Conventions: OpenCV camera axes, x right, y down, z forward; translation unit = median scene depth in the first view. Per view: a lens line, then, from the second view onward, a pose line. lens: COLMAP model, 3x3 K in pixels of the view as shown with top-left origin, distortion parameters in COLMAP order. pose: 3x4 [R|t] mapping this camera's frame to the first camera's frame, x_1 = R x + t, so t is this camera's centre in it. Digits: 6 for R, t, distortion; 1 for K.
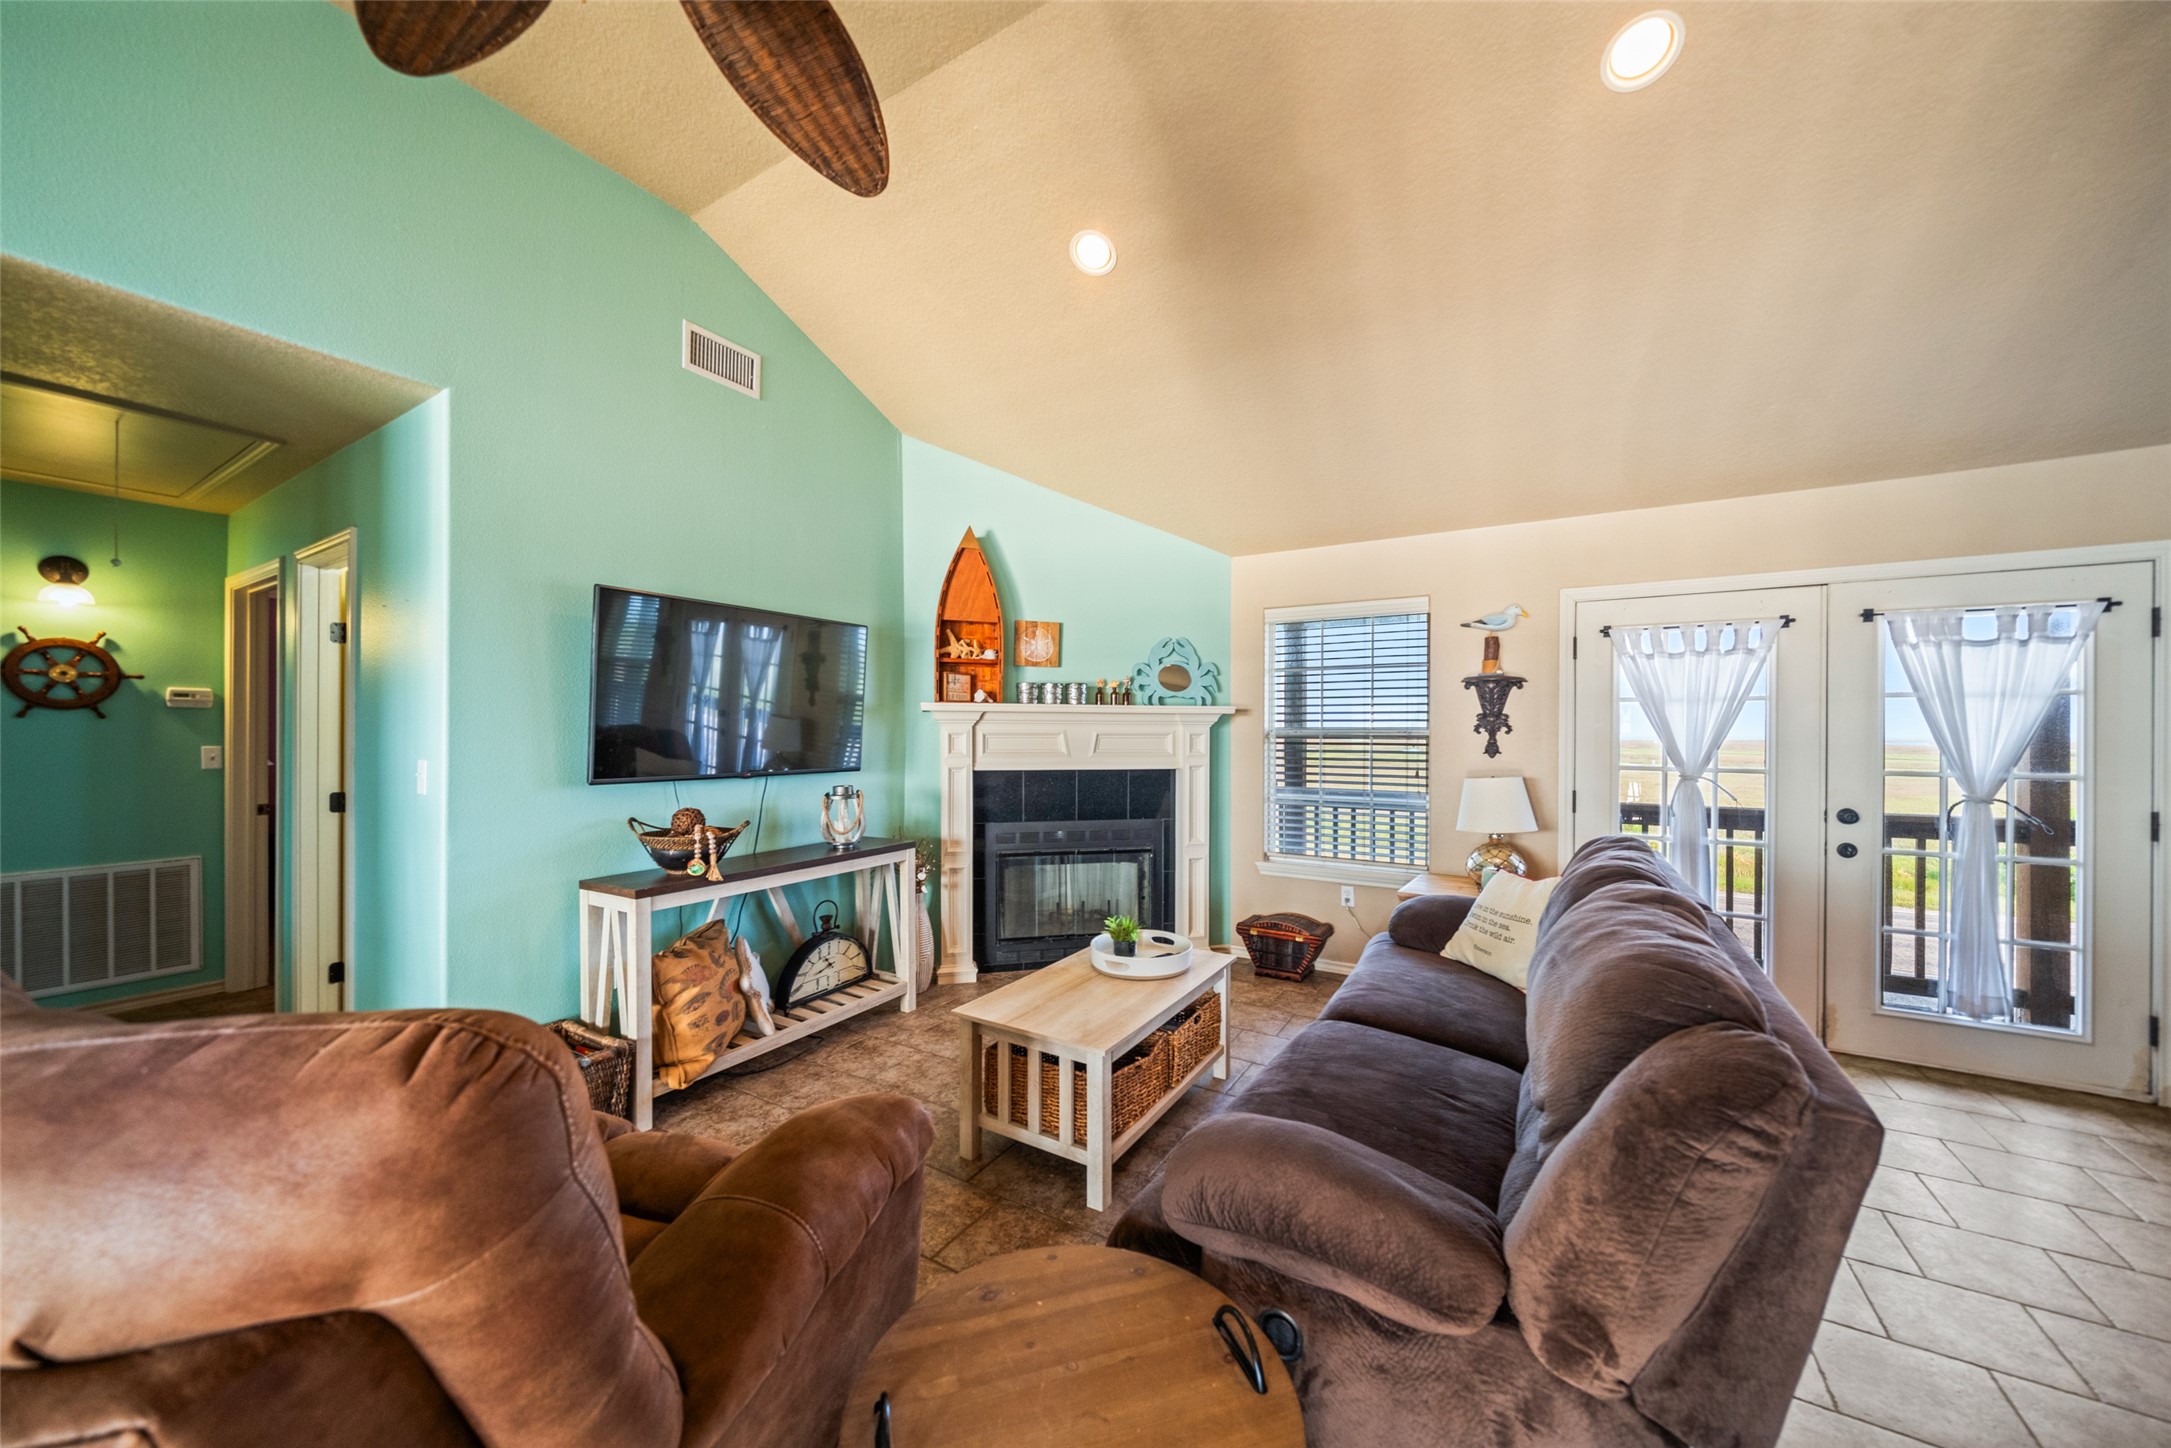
lens RADIAL K [[757.5, 0, 1088.5], [0, 757.5, 734.8], [0, 0, 1]] dist [-0.010156, 0.000107]
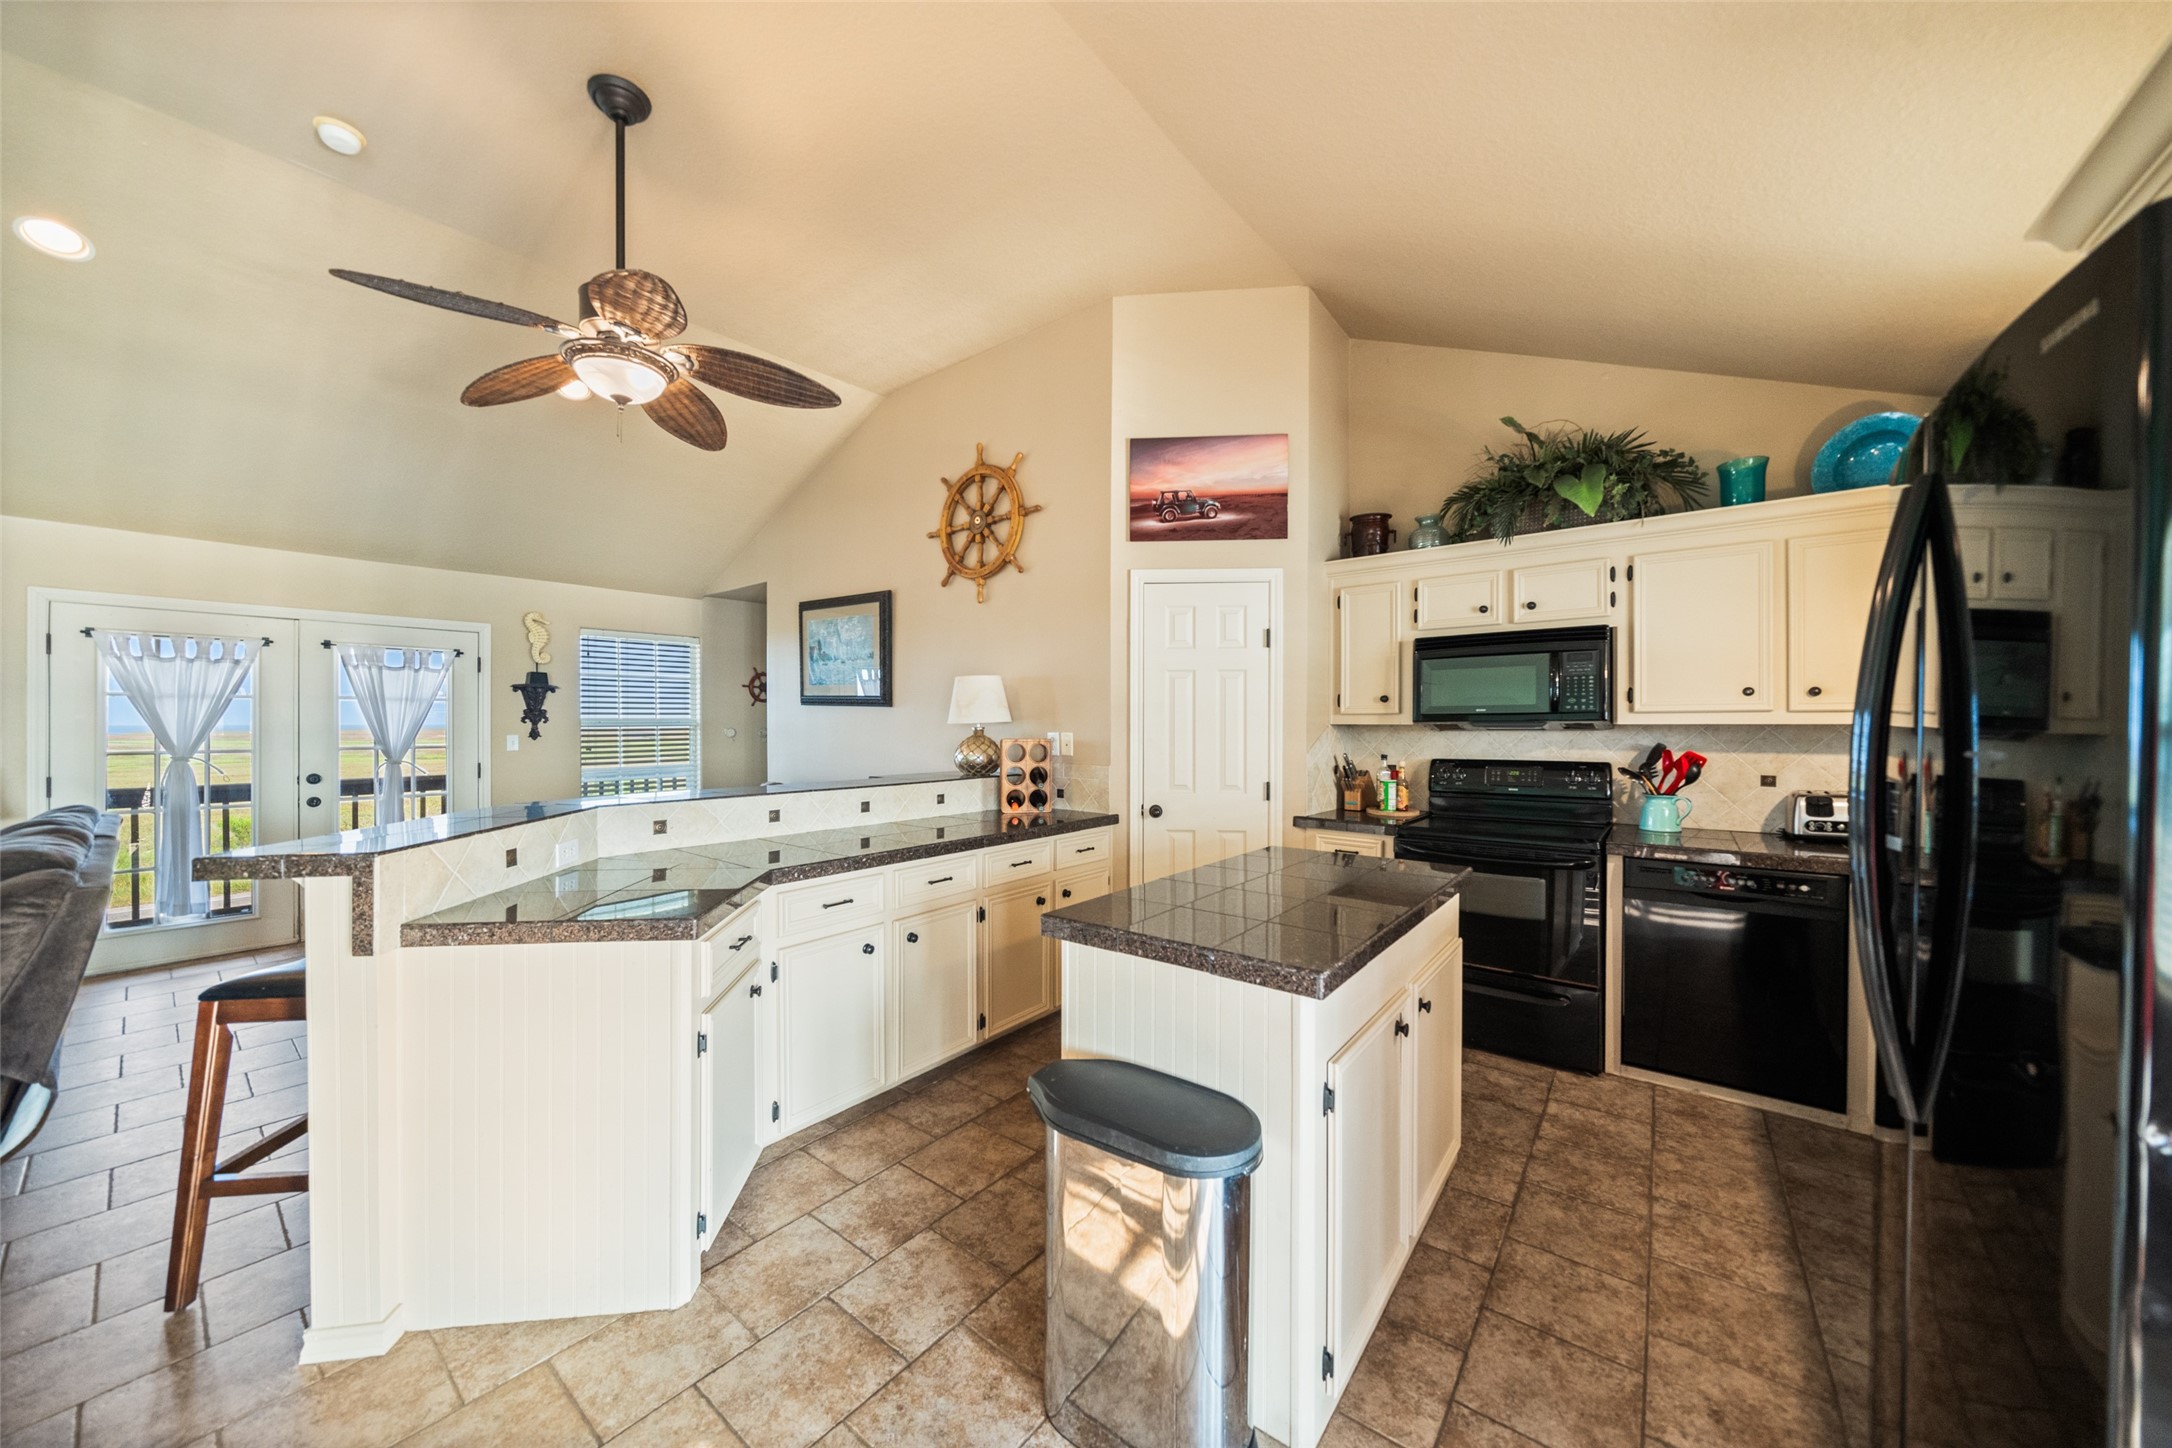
lens RADIAL K [[754.6, 0, 1091.4], [0, 754.6, 715.3], [0, 0, 1]] dist [-0.002538, -0.000144]
pose [[0.120483, 0.005198, 0.992702, -0.253930], [0.004066, 0.999975, -0.005729, -0.001318], [-0.992707, 0.004726, 0.120459, -0.646508]]
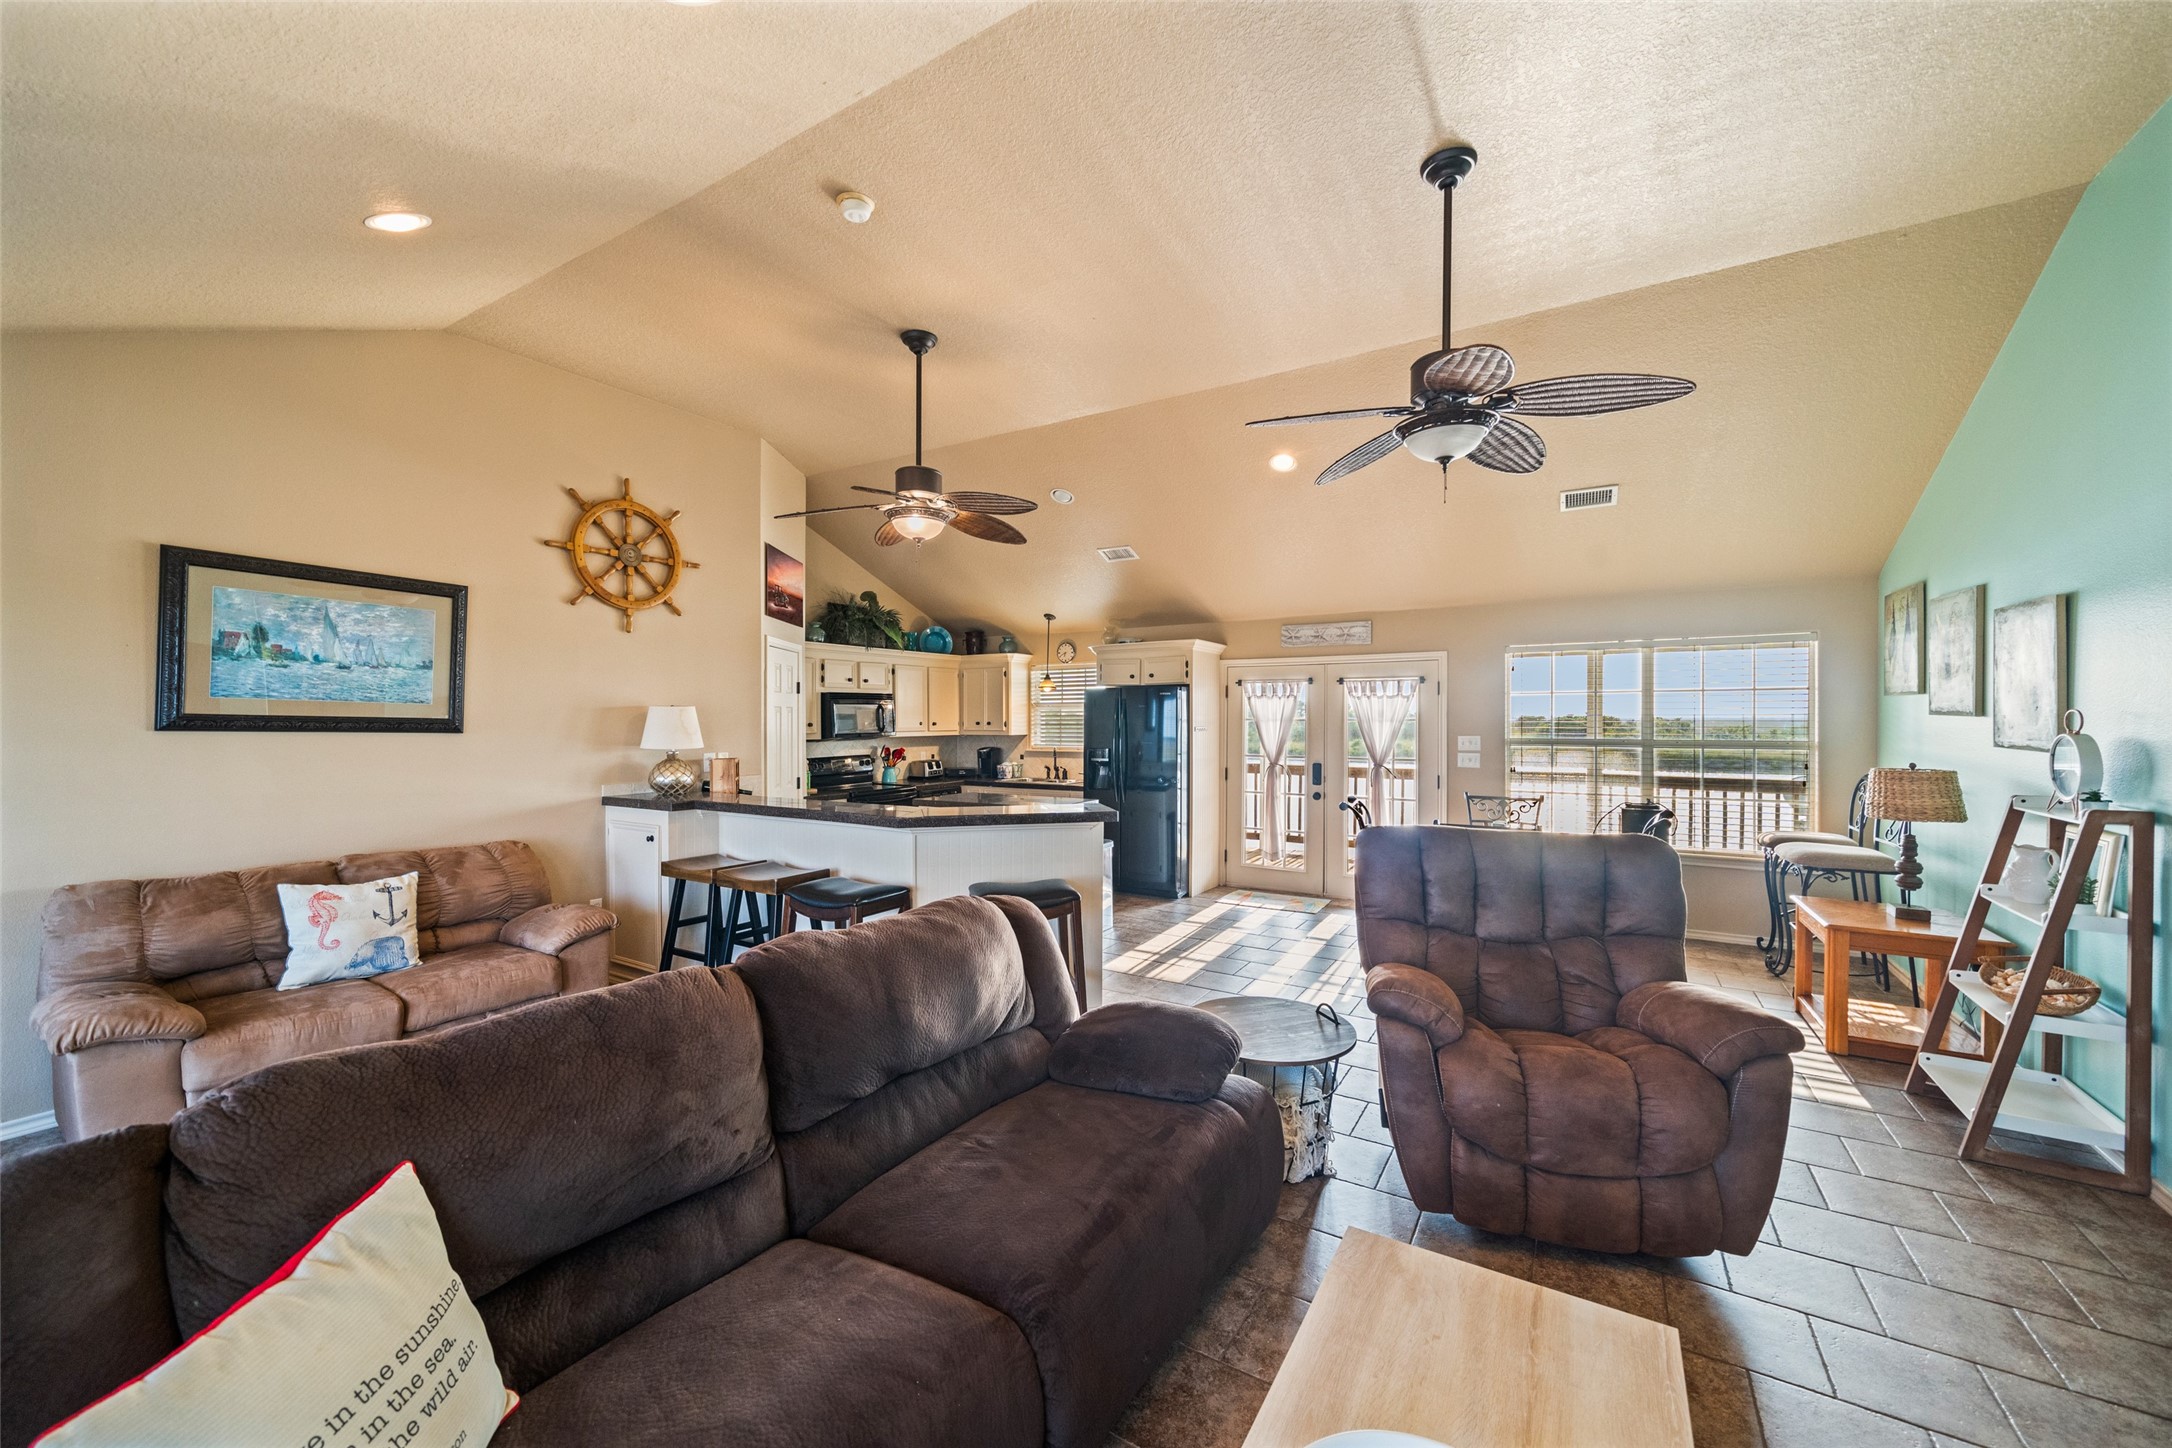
lens RADIAL K [[820.4, 0, 1086.0], [0, 820.4, 724.0], [0, 0, 1]] dist [-0.000880, -0.000140]
pose [[-0.999959, -0.004239, 0.008053, 0.170960], [-0.004148, 0.999928, 0.011216, -0.057869], [-0.008100, 0.011182, -0.999905, 1.113149]]
